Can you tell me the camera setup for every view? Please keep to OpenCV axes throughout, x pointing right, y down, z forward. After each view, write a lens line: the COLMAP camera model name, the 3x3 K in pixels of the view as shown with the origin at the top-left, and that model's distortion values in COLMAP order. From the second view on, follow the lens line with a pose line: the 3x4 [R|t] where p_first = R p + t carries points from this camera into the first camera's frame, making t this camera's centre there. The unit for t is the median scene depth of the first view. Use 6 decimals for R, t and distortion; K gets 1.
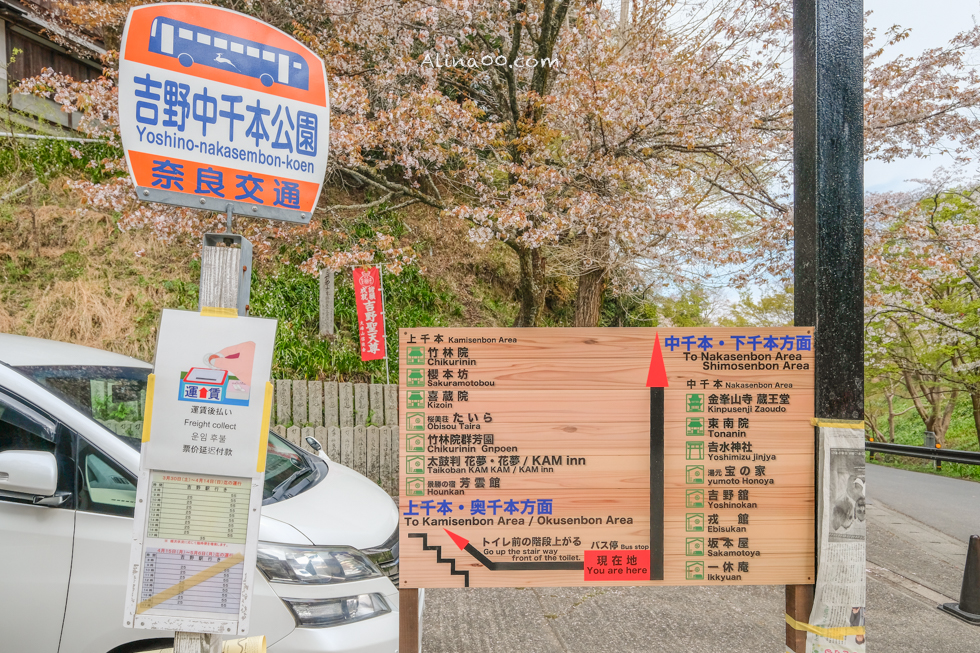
lens RADIAL K [[999.5, 0, 489.8], [0, 999.5, 324.6], [0, 0, 1]] dist [0.021214, 0.000000]
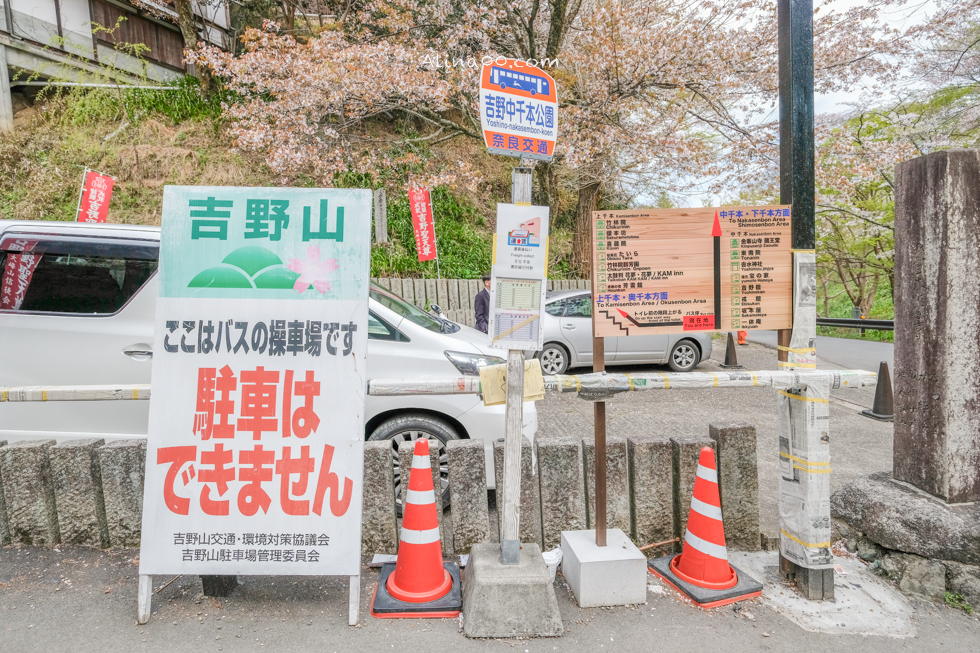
lens RADIAL K [[959.4, 0, 489.8], [0, 959.4, 326.4], [0, 0, 1]] dist [-0.013719, 0.000000]
pose [[0.998478, -0.036496, 0.041355, -0.383844], [0.032718, 0.995528, 0.088622, 0.056819], [-0.044405, -0.087134, 0.995206, -0.949554]]
